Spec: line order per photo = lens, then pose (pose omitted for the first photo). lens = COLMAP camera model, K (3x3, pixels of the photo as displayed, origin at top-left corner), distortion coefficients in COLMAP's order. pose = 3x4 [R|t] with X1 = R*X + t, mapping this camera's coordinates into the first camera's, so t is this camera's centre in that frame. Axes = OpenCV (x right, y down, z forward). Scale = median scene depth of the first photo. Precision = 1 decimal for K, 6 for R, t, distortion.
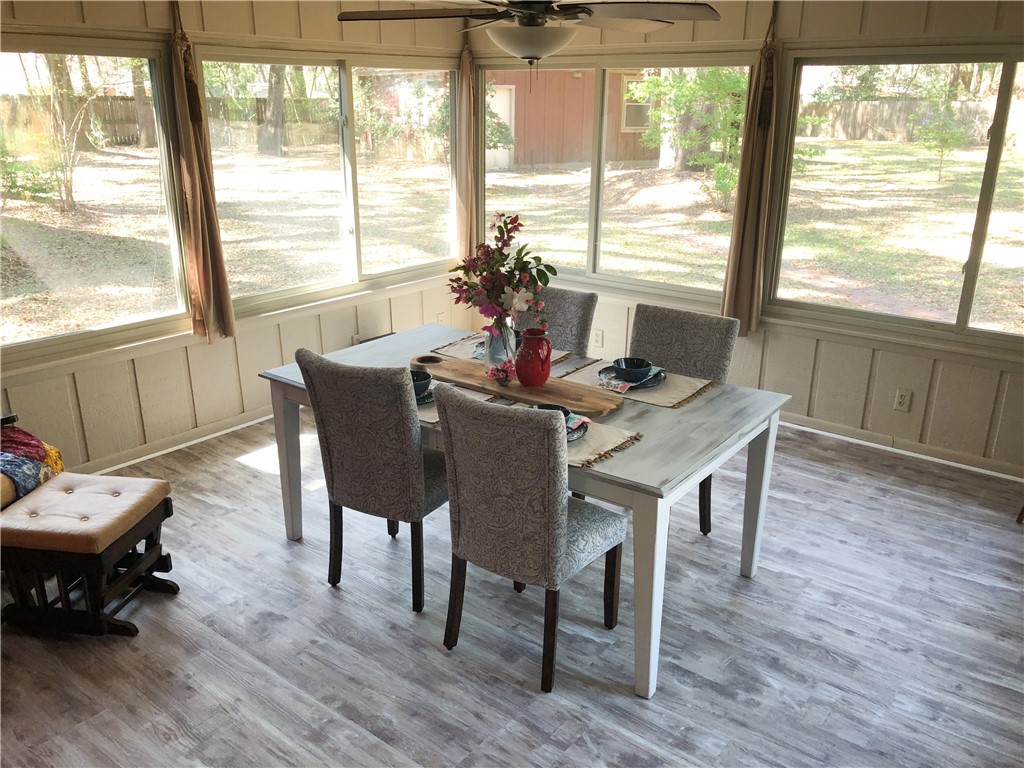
lens RADIAL K [[842.3, 0, 512.0], [0, 842.3, 384.0], [0, 0, 1]] dist [0.063505, -0.050529]
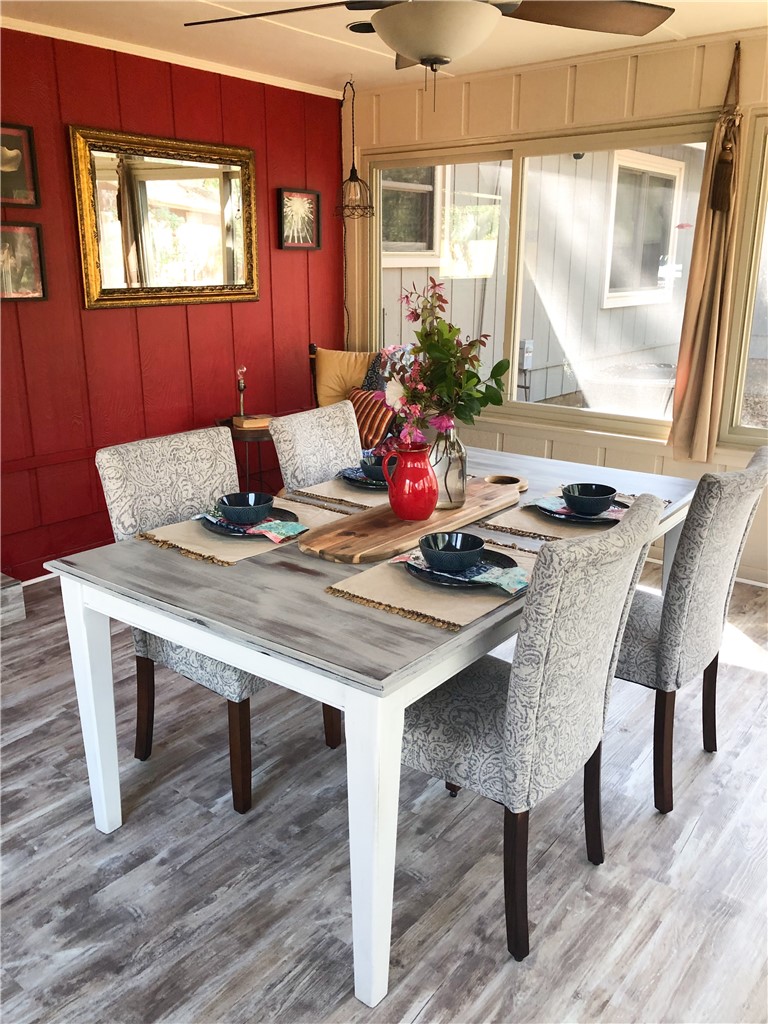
lens RADIAL K [[842.3, 0, 384.0], [0, 842.3, 512.0], [0, 0, 1]] dist [0.063505, -0.050529]
pose [[-0.024838, 0.276193, -0.960781, 0.850748], [-0.321482, 0.907820, 0.269280, -0.226167], [0.946590, 0.315562, 0.066243, 1.076299]]
